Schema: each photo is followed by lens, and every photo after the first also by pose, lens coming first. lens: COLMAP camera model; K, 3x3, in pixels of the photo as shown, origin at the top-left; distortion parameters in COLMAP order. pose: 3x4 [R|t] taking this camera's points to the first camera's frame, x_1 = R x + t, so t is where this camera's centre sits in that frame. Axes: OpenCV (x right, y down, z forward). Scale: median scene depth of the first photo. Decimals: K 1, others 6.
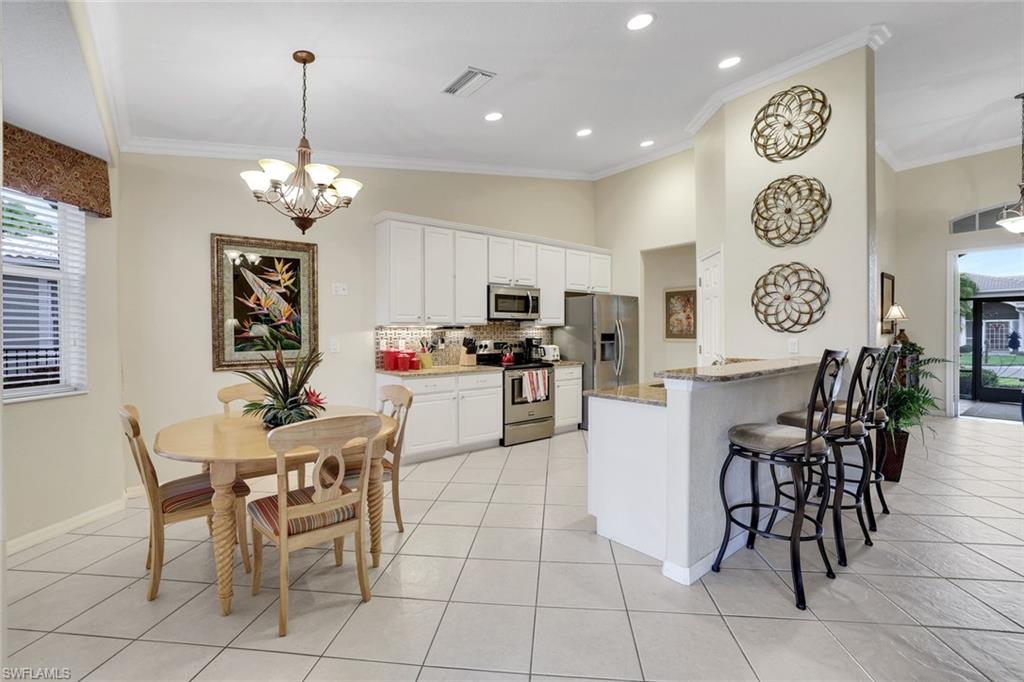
lens RADIAL K [[444.6, 0, 501.1], [0, 444.6, 337.6], [0, 0, 1]] dist [-0.060793, 0.023006]
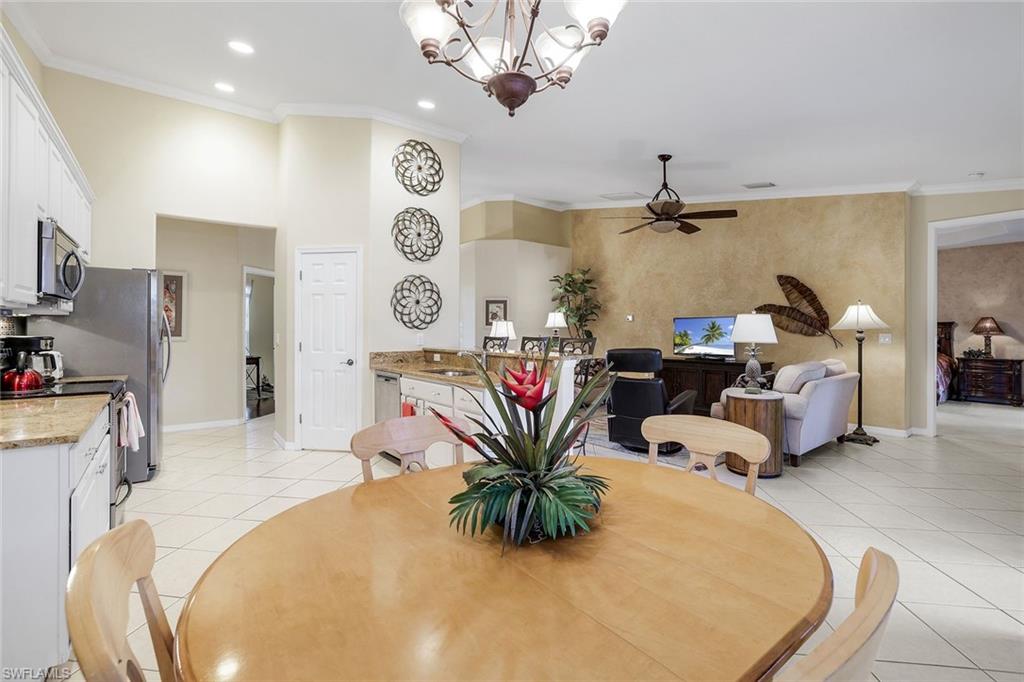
lens RADIAL K [[444.8, 0, 510.4], [0, 444.8, 331.7], [0, 0, 1]] dist [-0.048102, 0.014619]
pose [[0.012794, -0.002677, 0.999915, -0.615271], [0.007990, 0.999965, 0.002575, -0.004595], [-0.999886, 0.007956, 0.012815, 0.673625]]
